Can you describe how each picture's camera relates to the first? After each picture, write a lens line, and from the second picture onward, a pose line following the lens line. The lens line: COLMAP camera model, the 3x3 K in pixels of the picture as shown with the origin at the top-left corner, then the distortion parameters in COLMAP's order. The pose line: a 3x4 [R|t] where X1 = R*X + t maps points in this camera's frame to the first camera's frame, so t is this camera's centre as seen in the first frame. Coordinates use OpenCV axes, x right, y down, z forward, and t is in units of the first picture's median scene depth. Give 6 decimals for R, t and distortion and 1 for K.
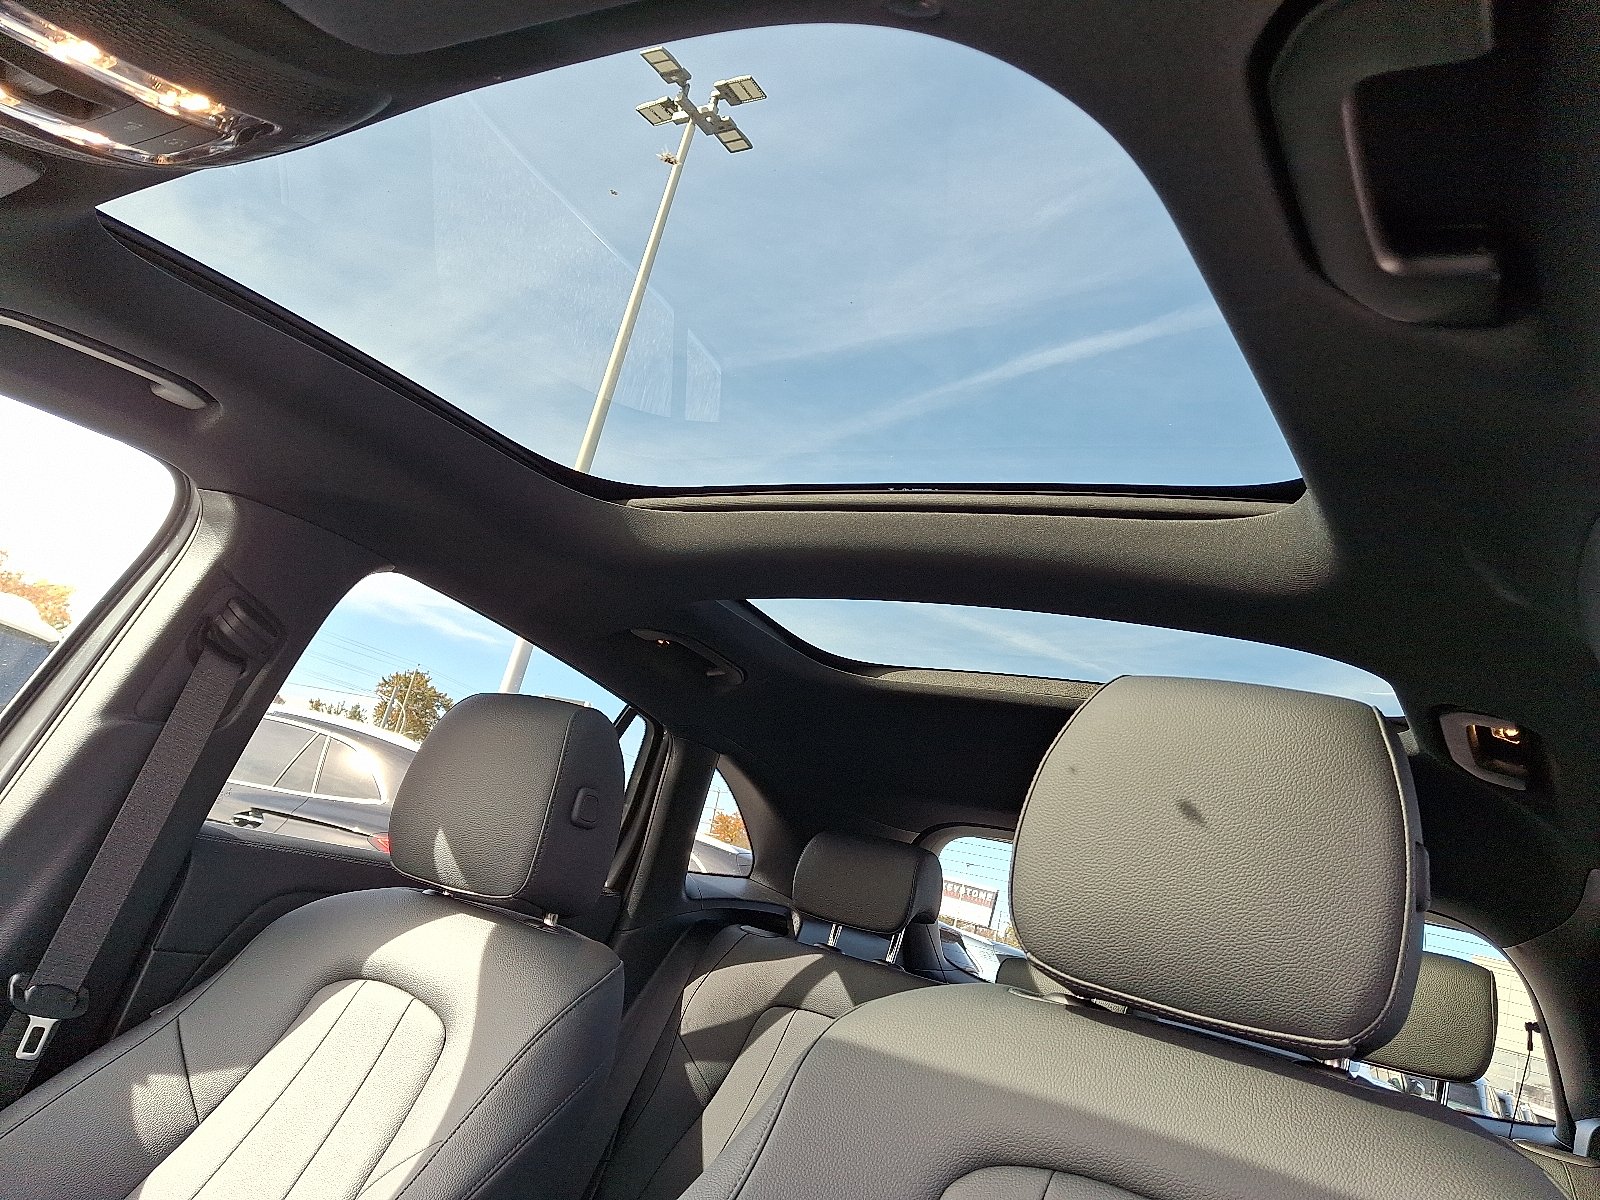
lens RADIAL K [[1150.4, 0, 800.9], [0, 1150.4, 621.6], [0, 0, 1]] dist [0.000611, 0.001646]
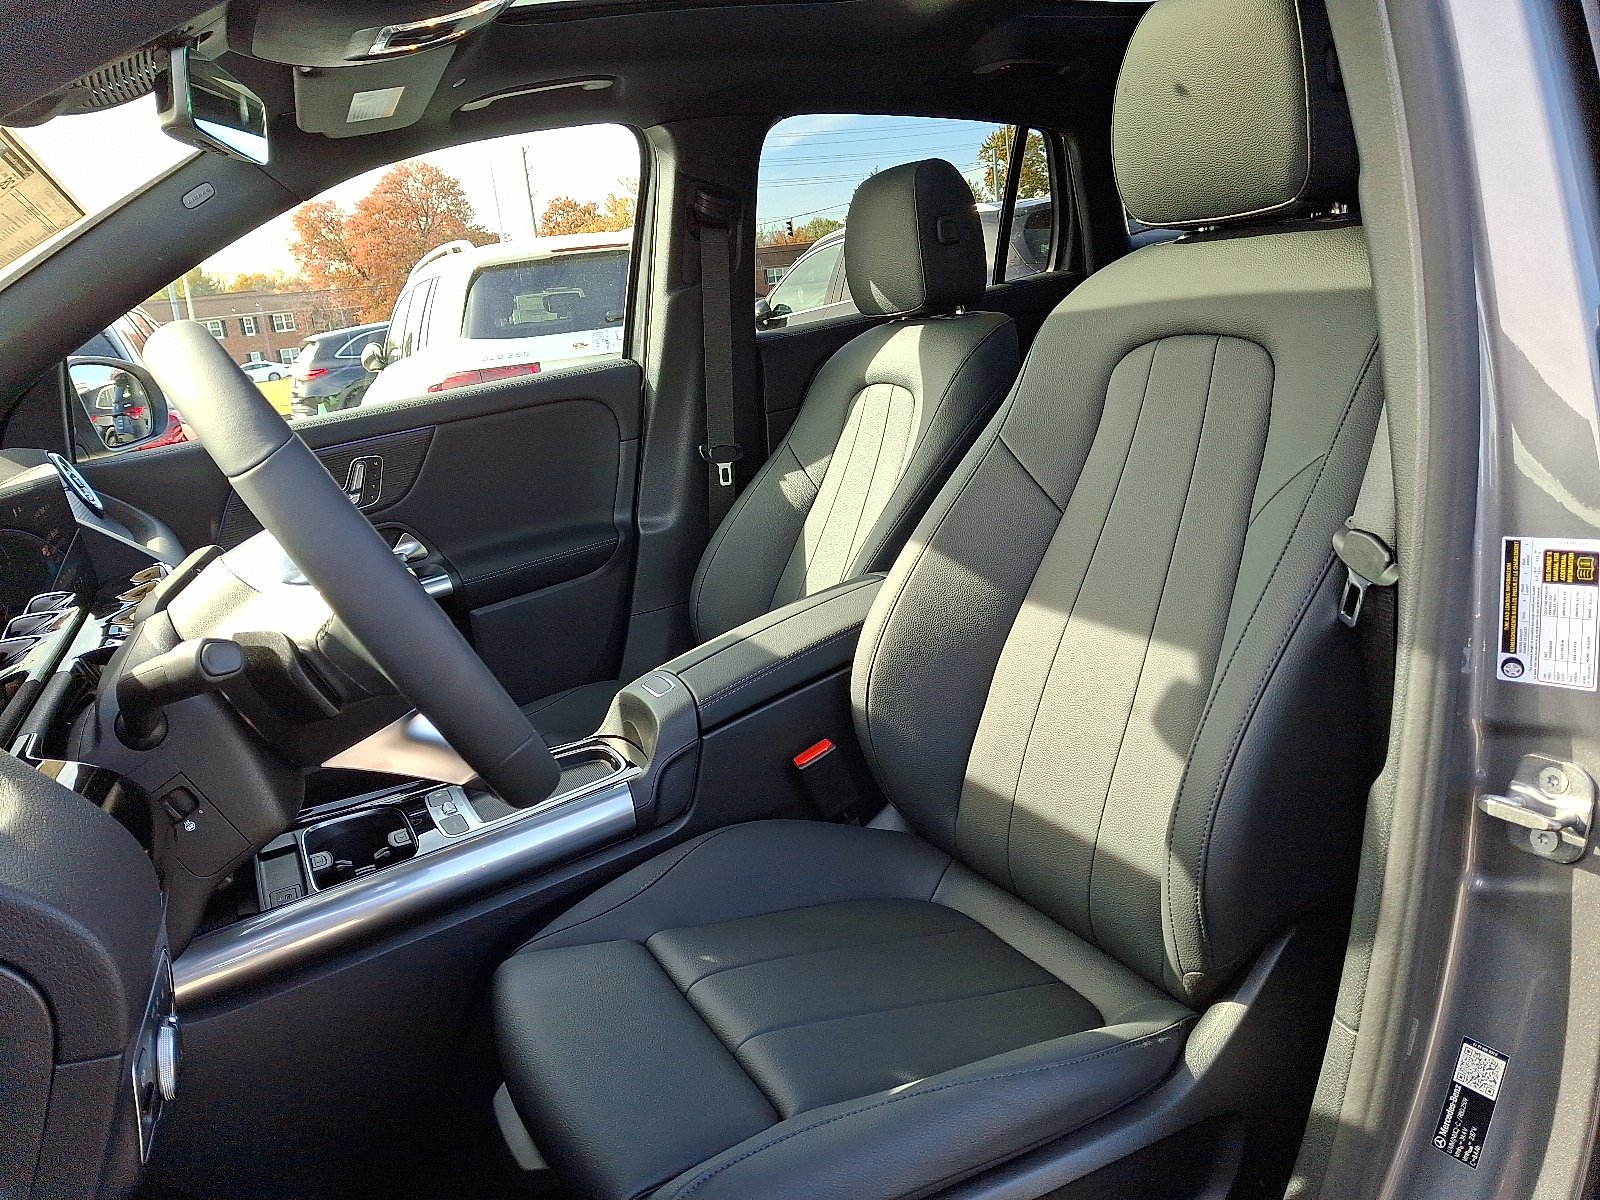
lens RADIAL K [[1150.4, 0, 800.9], [0, 1150.4, 621.6], [0, 0, 1]] dist [0.000611, 0.001646]
pose [[0.795907, -0.206586, -0.569082, 0.391183], [0.452946, 0.826889, 0.333308, 0.008417], [0.401711, -0.523046, 0.751699, -0.409238]]
